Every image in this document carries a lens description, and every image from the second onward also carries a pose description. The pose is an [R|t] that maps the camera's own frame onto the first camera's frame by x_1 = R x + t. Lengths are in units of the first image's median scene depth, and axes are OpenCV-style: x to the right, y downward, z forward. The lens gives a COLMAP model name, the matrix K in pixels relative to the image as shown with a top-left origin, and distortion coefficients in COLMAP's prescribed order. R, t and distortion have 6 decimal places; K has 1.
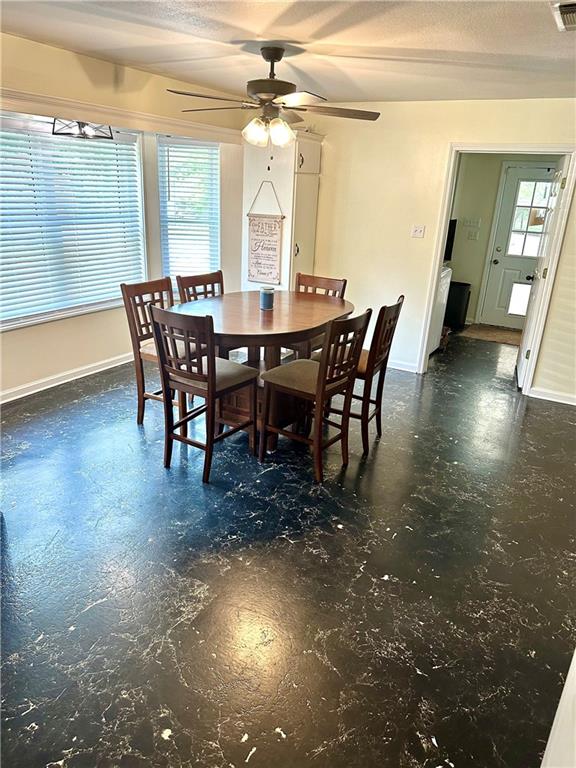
lens RADIAL K [[539.0, 0, 284.9], [0, 539.0, 383.6], [0, 0, 1]] dist [0.071483, -0.092056]
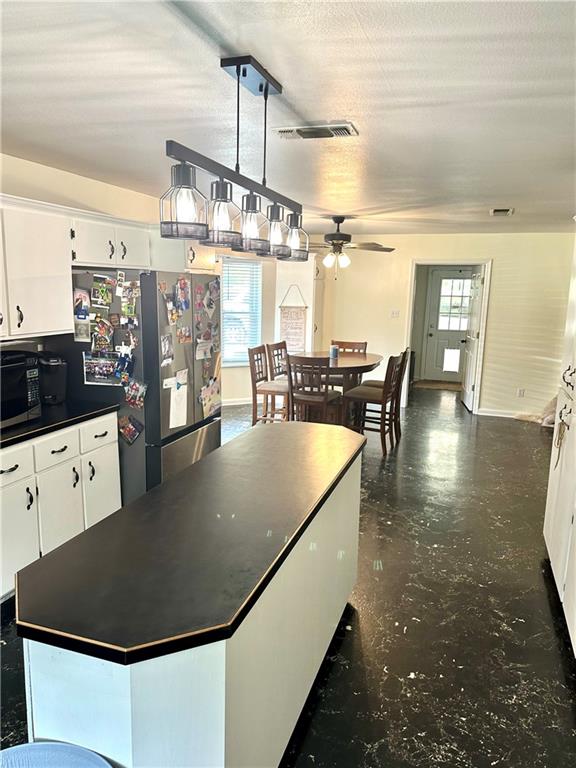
lens RADIAL K [[528.6, 0, 288.0], [0, 528.6, 384.0], [0, 0, 1]] dist [0.070732, 0.000158]
pose [[0.984791, -0.056177, 0.164413, -0.322525], [0.082100, 0.984435, -0.155391, 0.129778], [-0.153125, 0.166526, 0.974075, -0.395809]]
